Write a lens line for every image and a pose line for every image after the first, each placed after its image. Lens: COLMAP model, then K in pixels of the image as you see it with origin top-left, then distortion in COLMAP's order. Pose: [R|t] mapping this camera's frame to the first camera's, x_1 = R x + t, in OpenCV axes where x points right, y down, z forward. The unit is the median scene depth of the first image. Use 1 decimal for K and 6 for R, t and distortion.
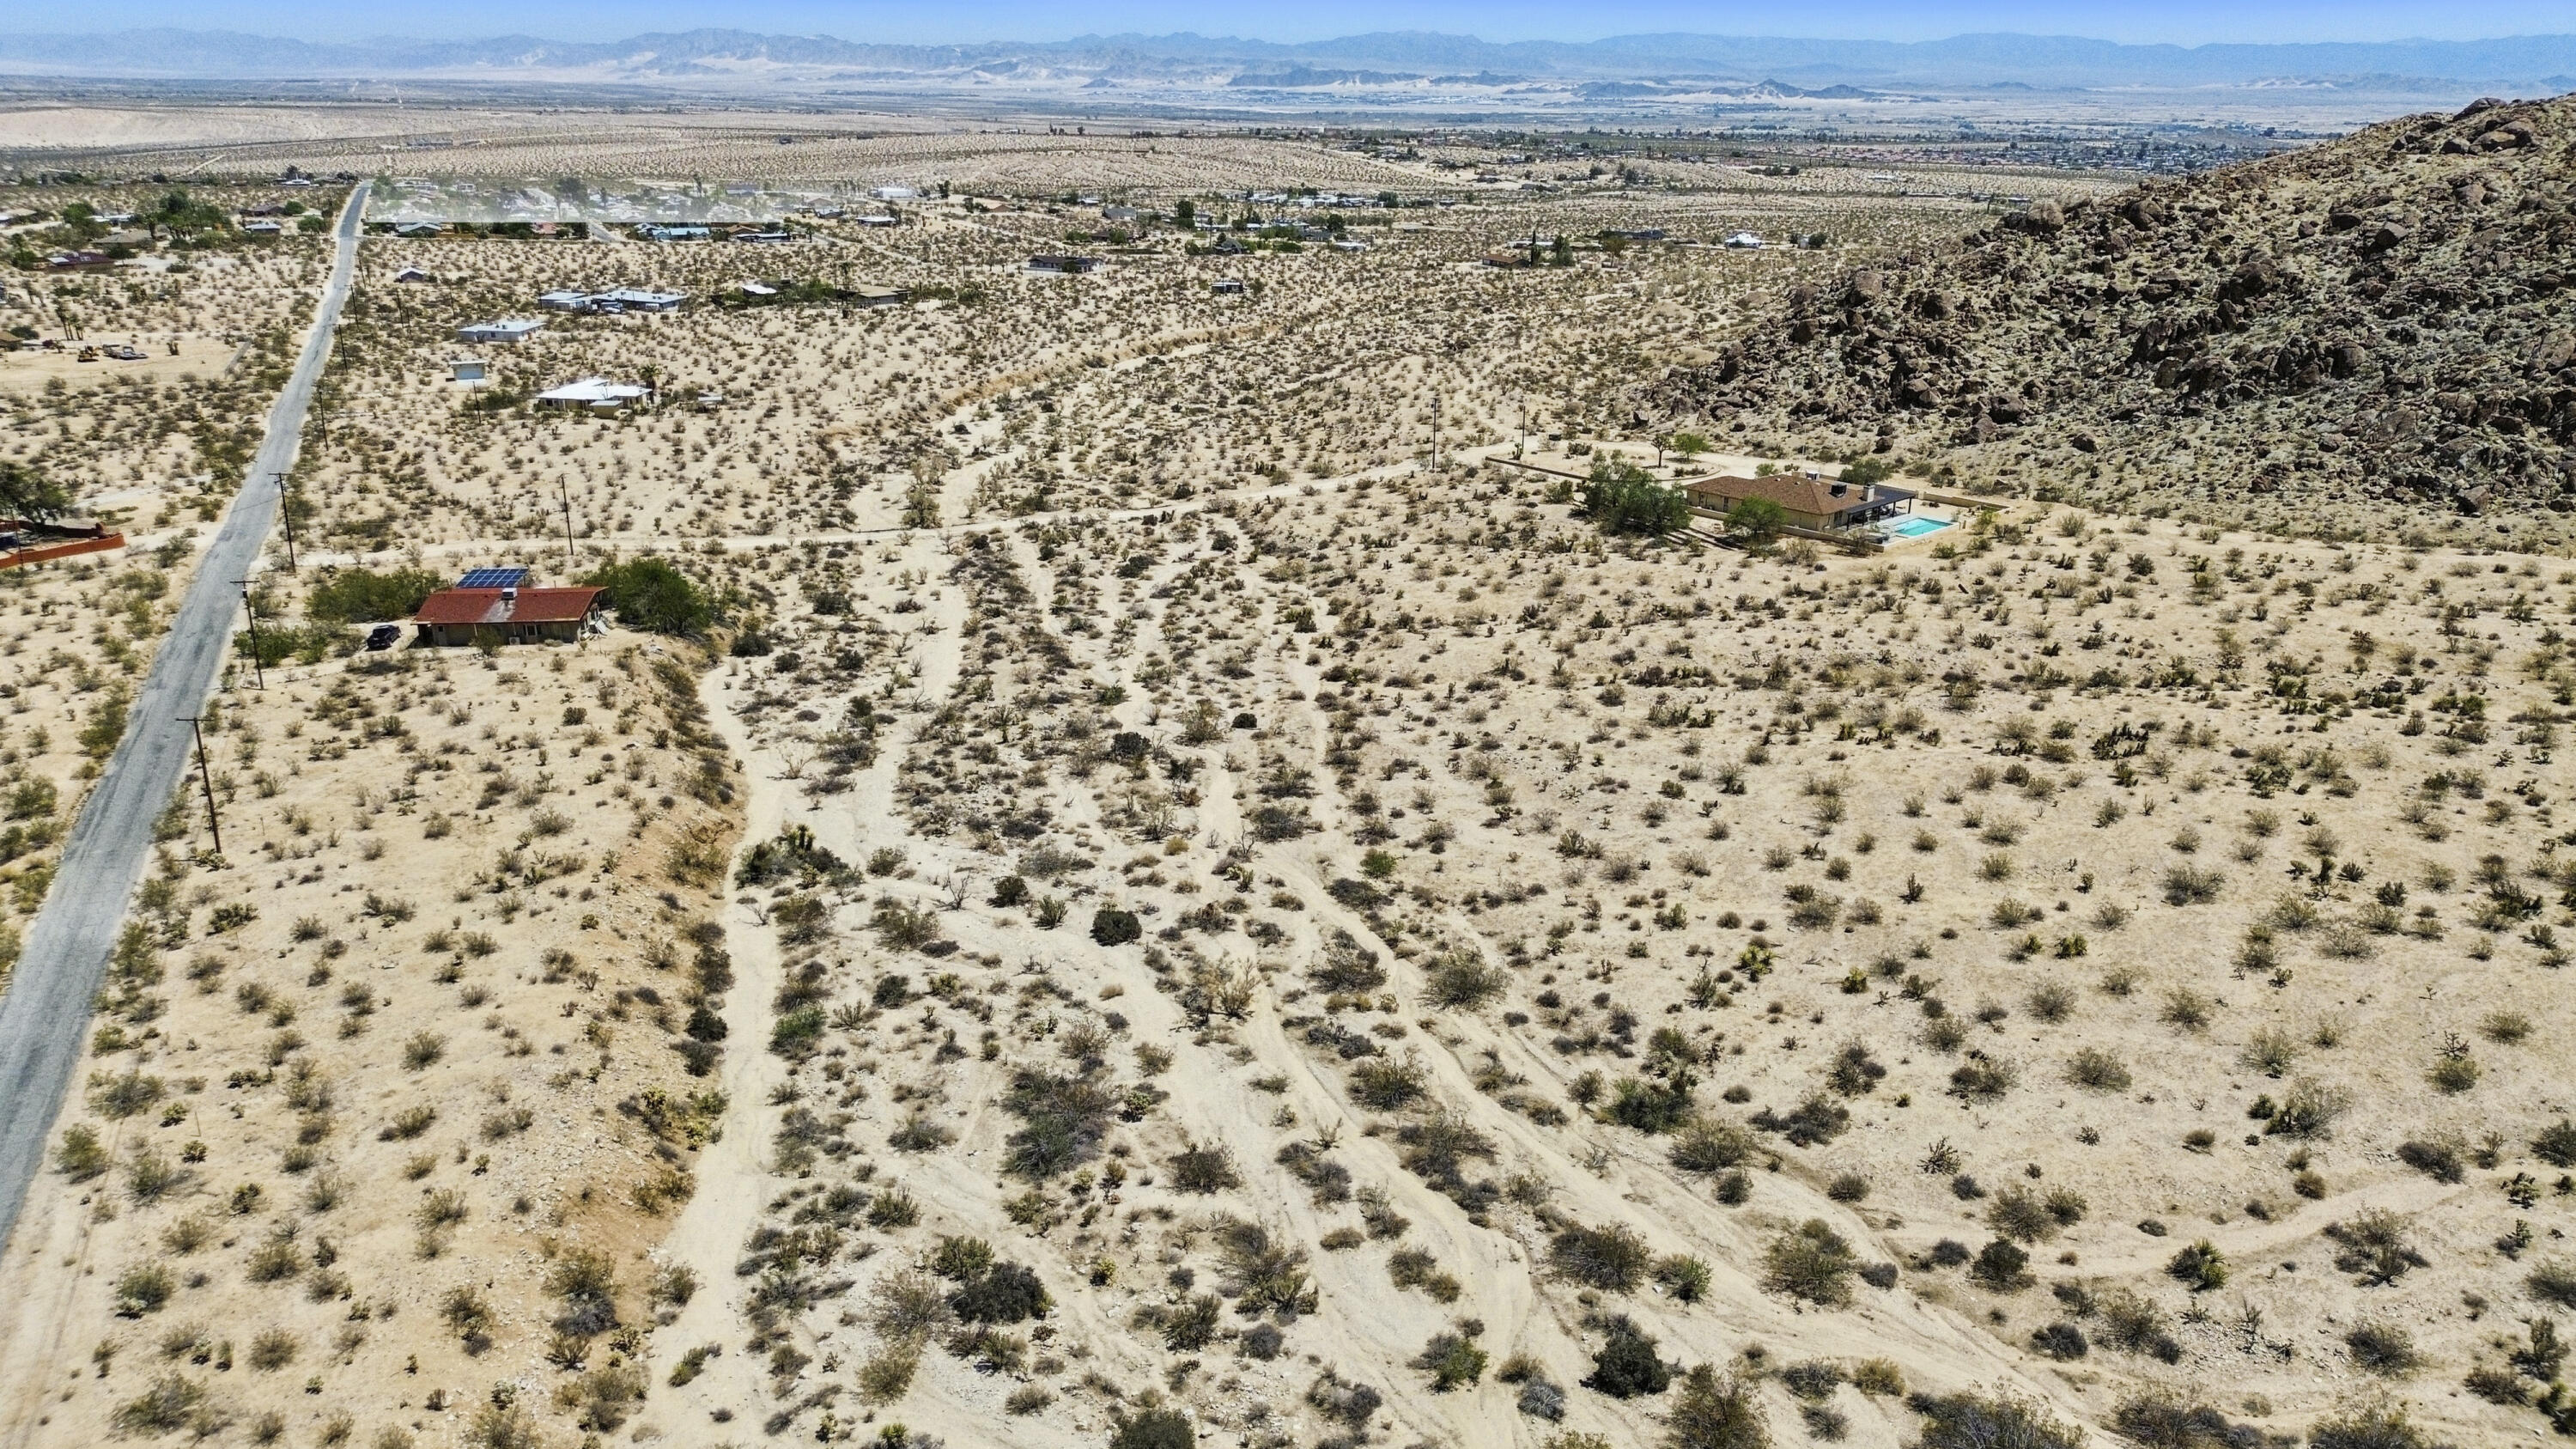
lens RADIAL K [[1837.8, 0, 1290.4], [0, 1837.8, 727.1], [0, 0, 1]] dist [0.074713, -0.078009]
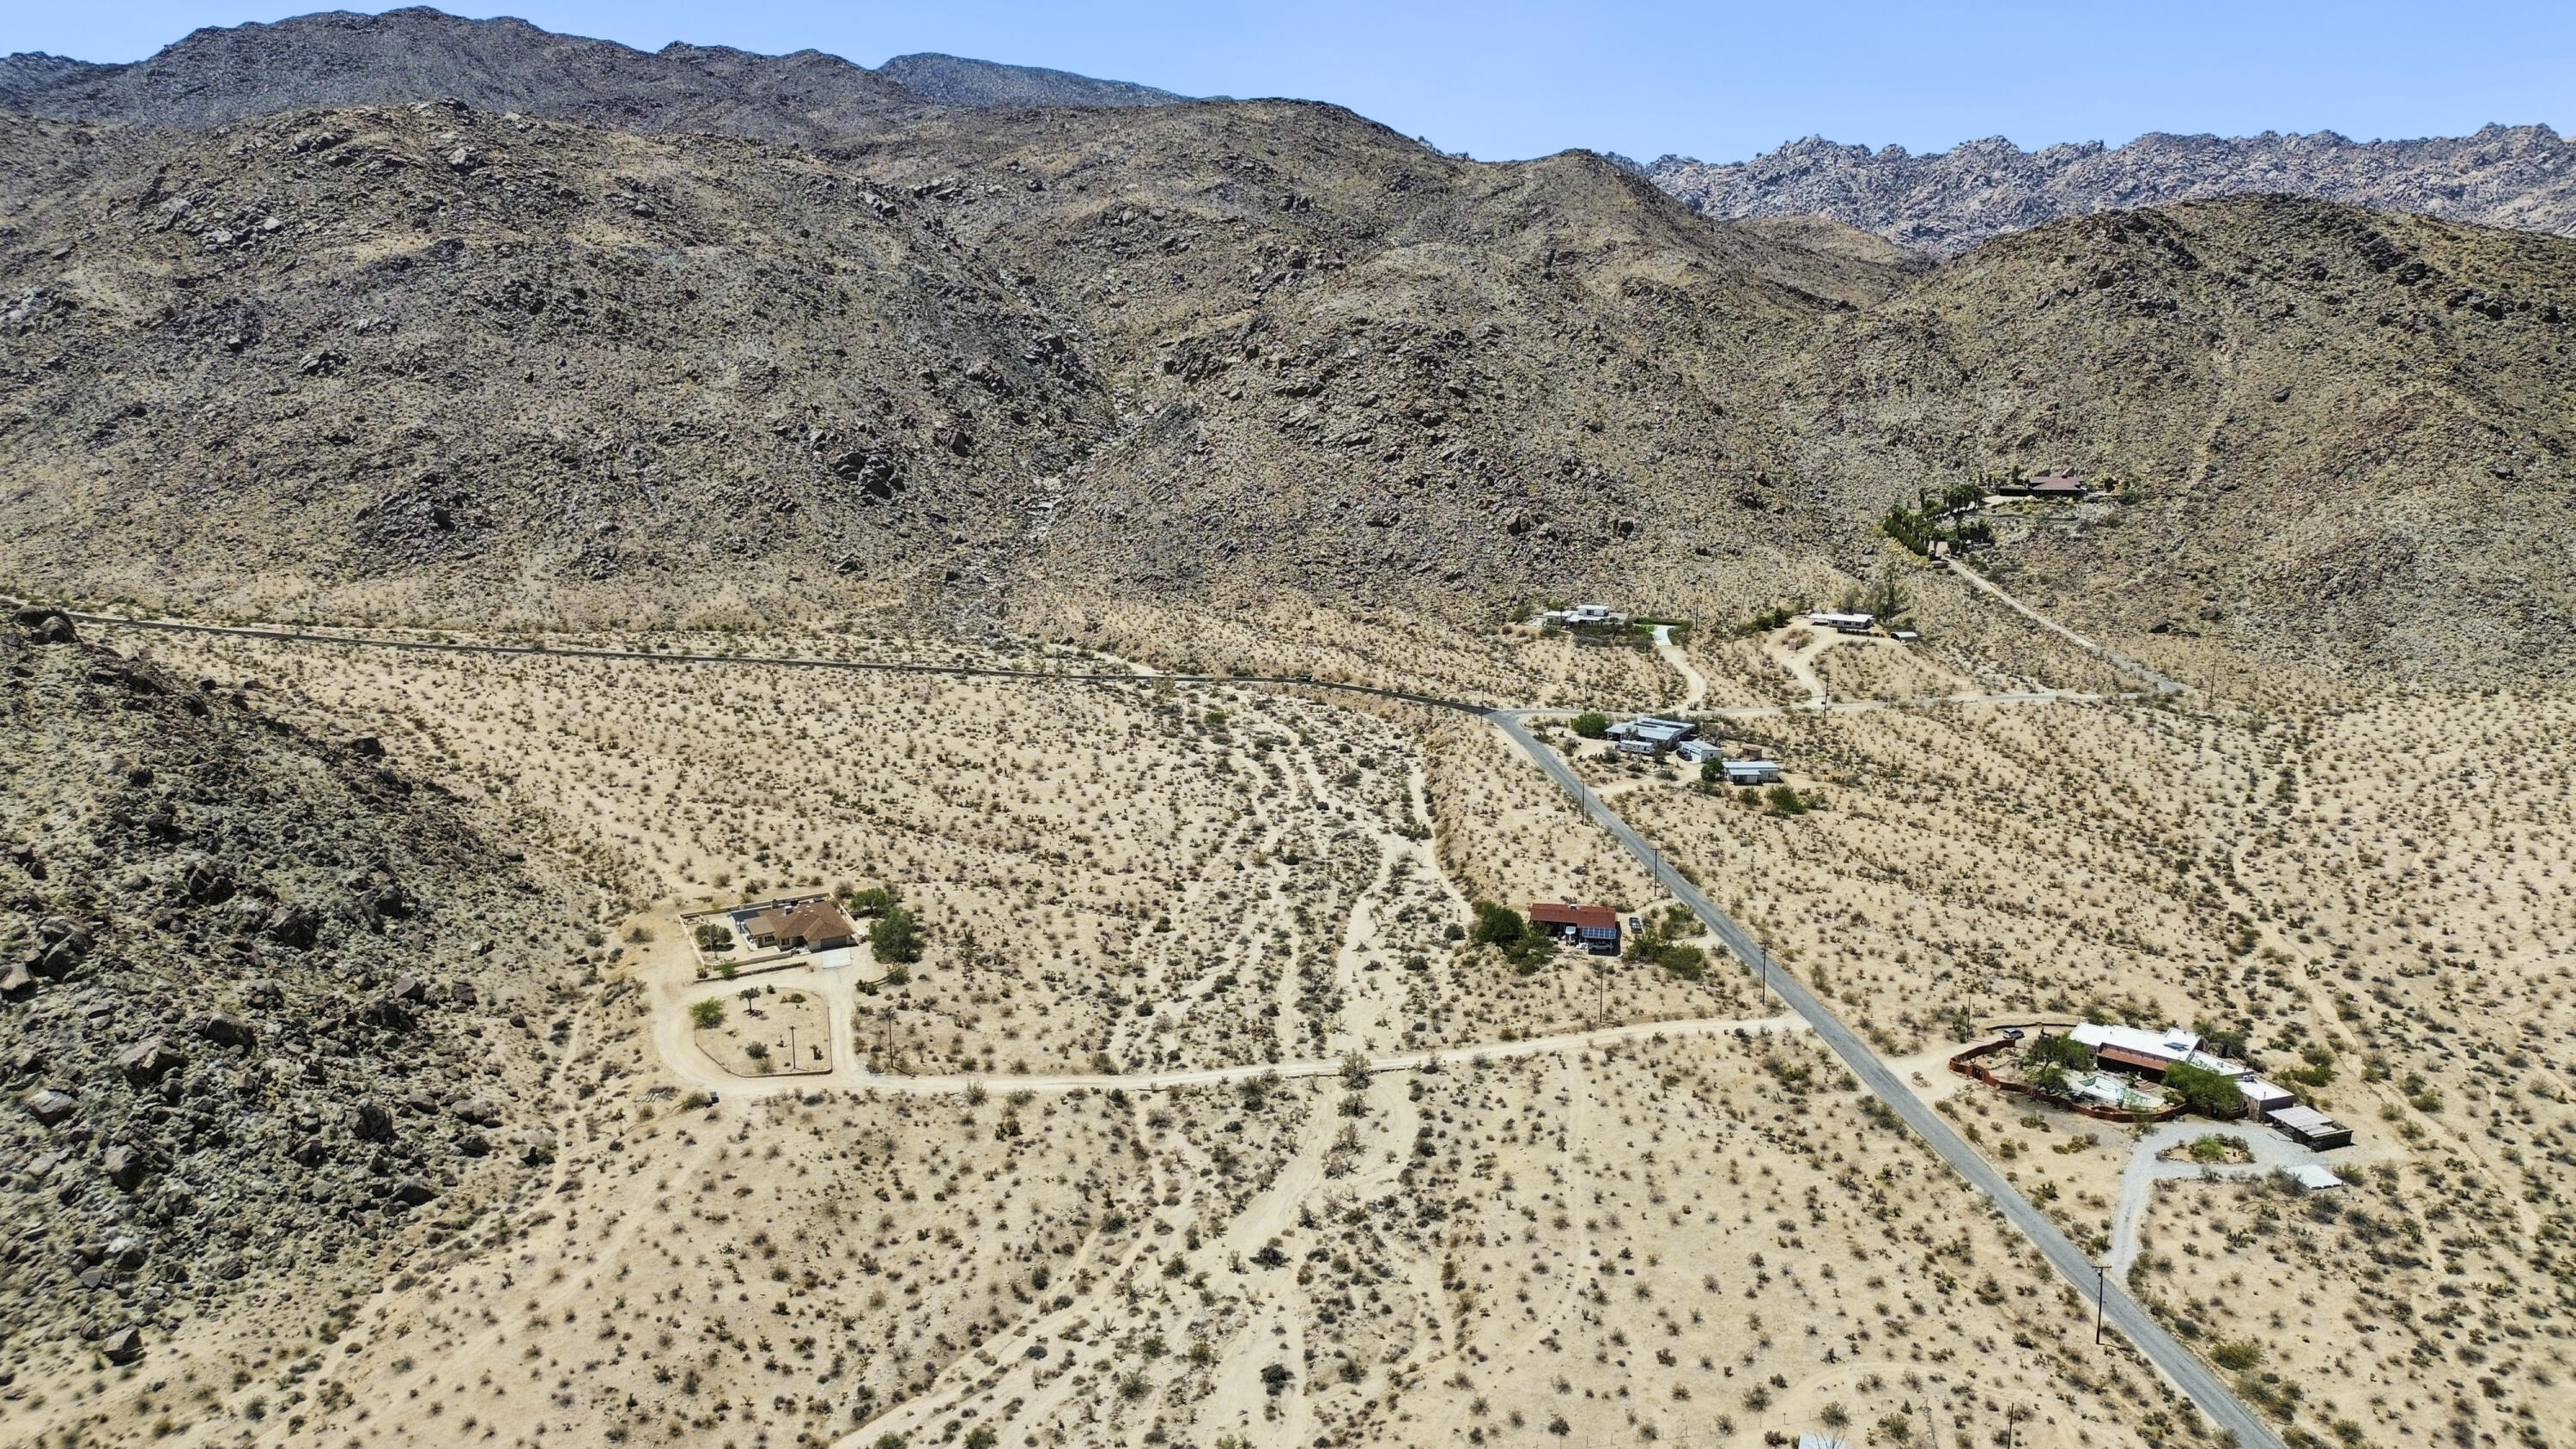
lens RADIAL K [[1831.1, 0, 1291.9], [0, 1831.1, 740.8], [0, 0, 1]] dist [0.083978, -0.097317]
pose [[-0.967496, -0.060272, 0.245599, -0.832203], [0.087434, 0.831564, 0.548503, -1.799216], [-0.237291, 0.552148, -0.799265, 3.492349]]
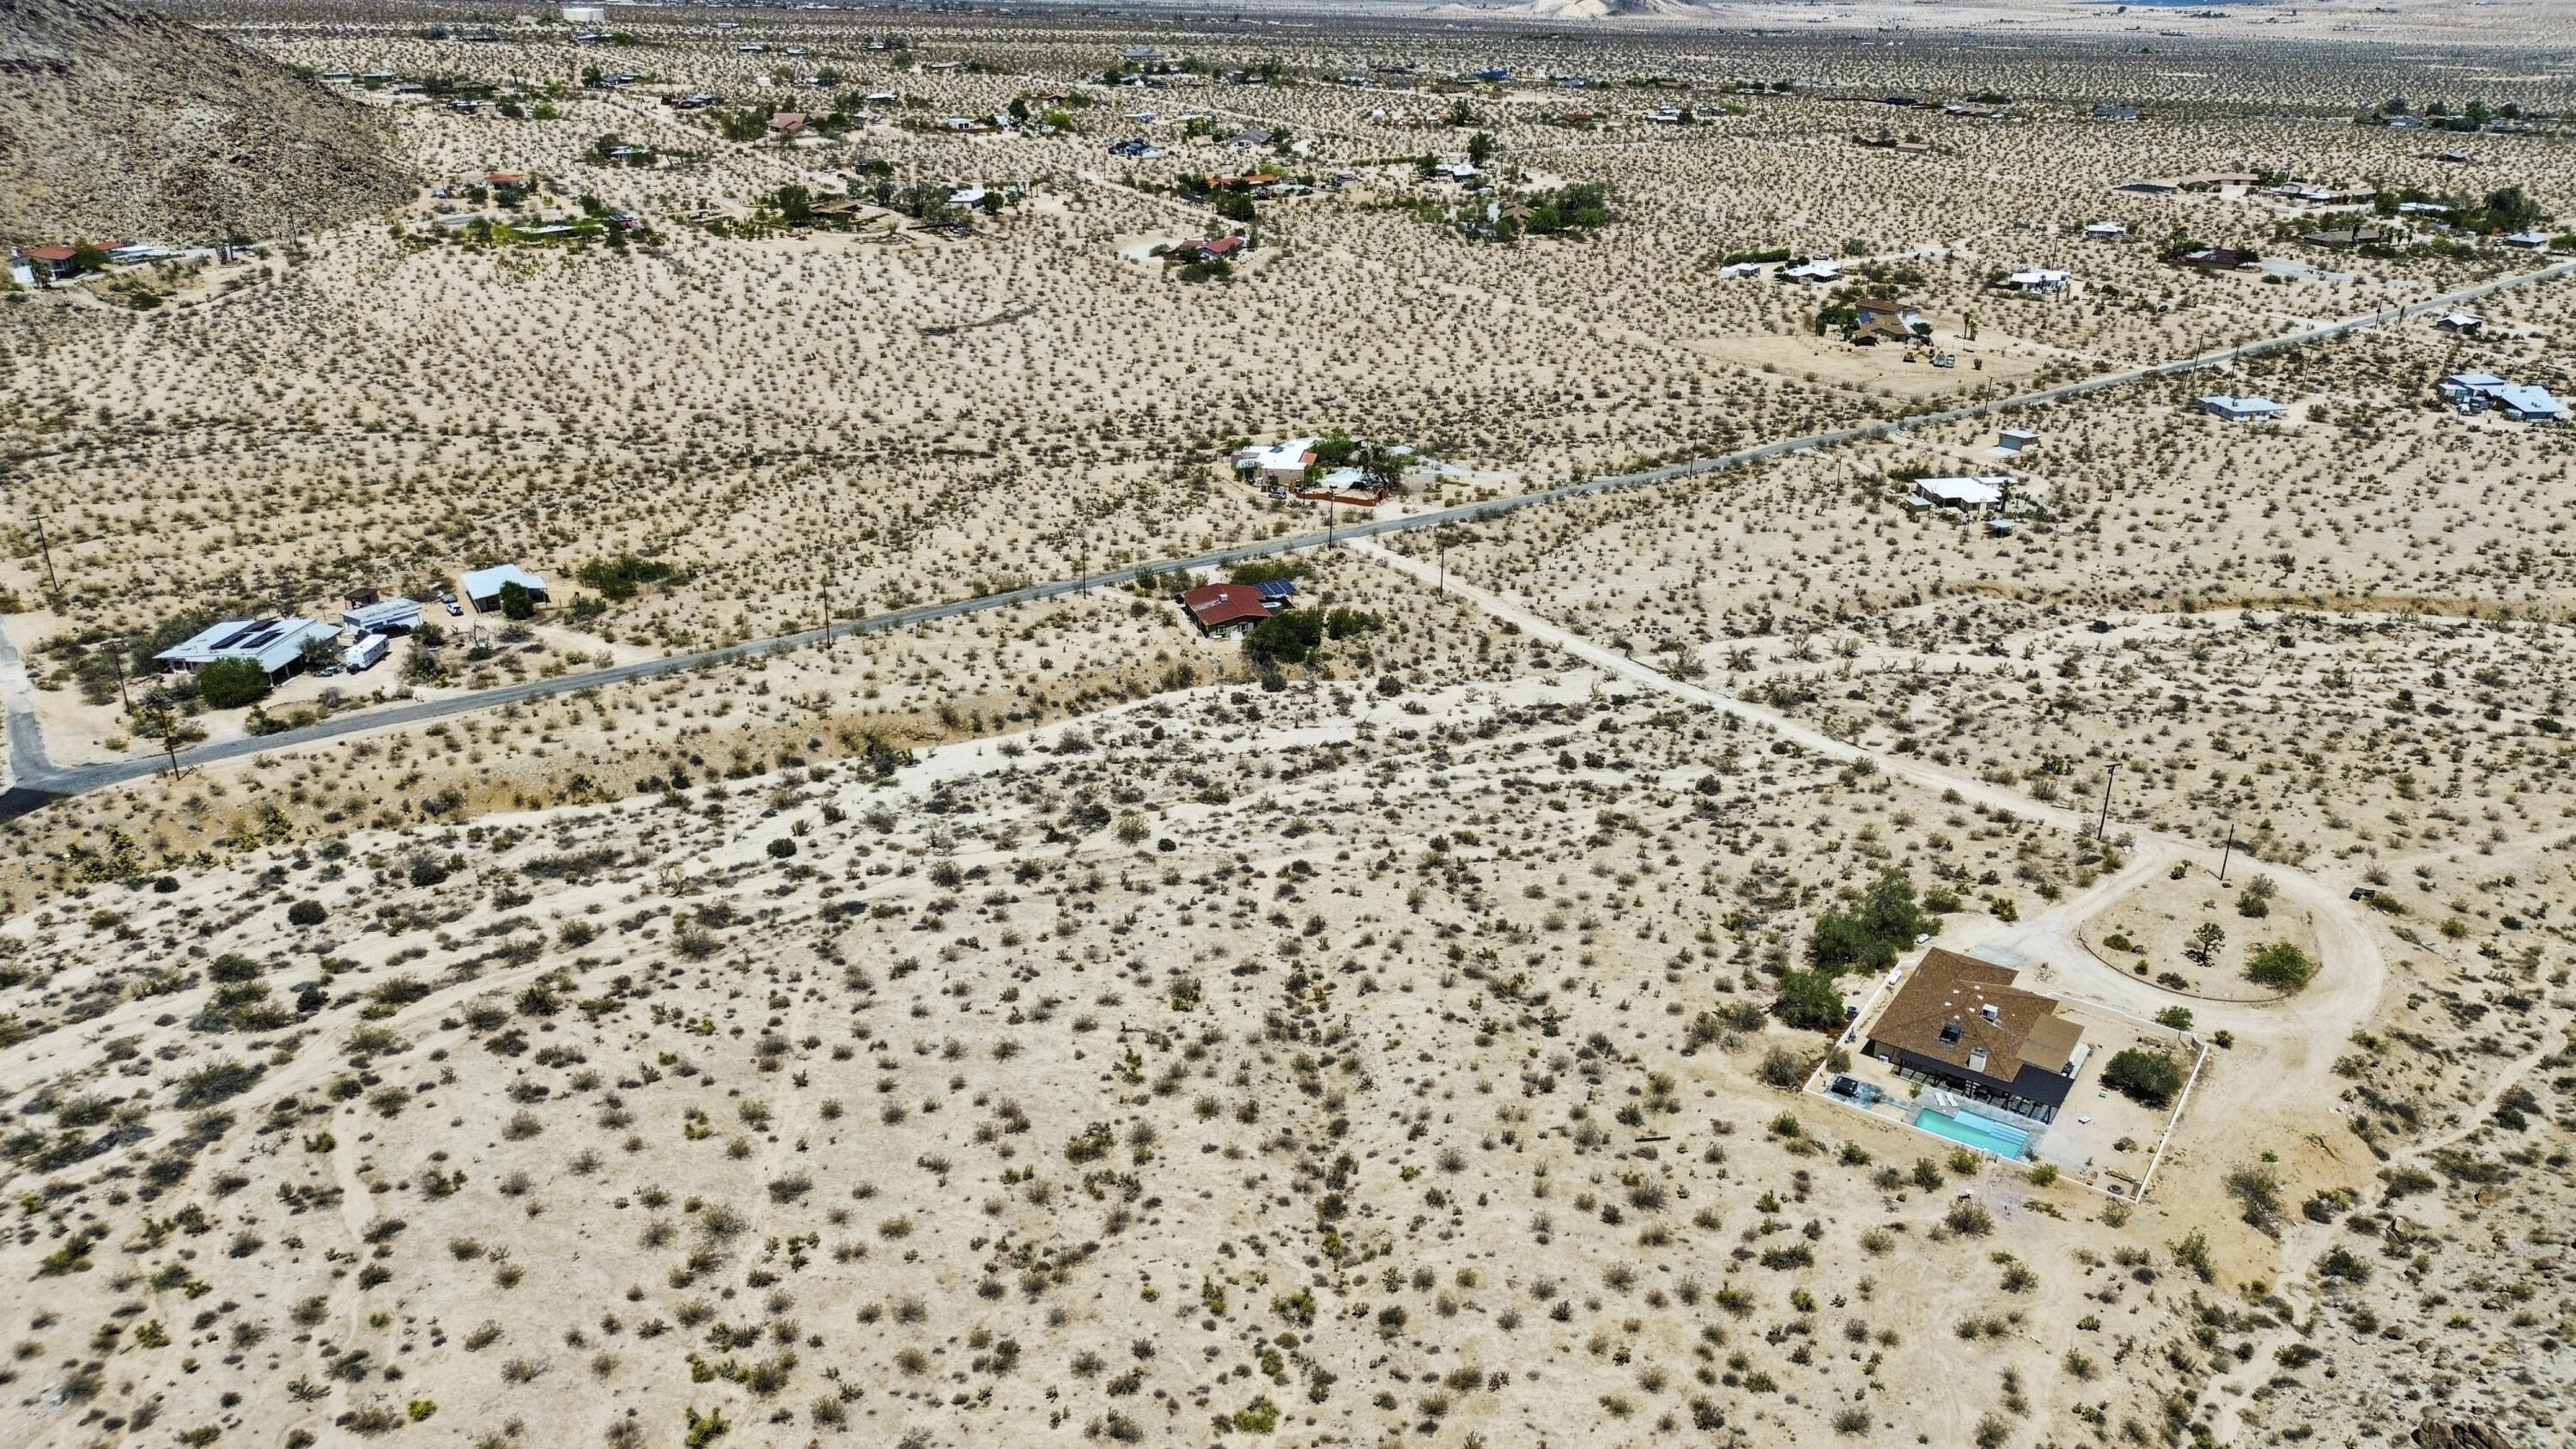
lens RADIAL K [[1837.8, 0, 1290.4], [0, 1837.8, 727.1], [0, 0, 1]] dist [0.074713, -0.078009]
pose [[0.239718, 0.383861, -0.891732, 1.474314], [-0.330495, 0.895920, 0.296819, -0.646606], [0.912857, 0.223560, 0.341632, 0.747983]]
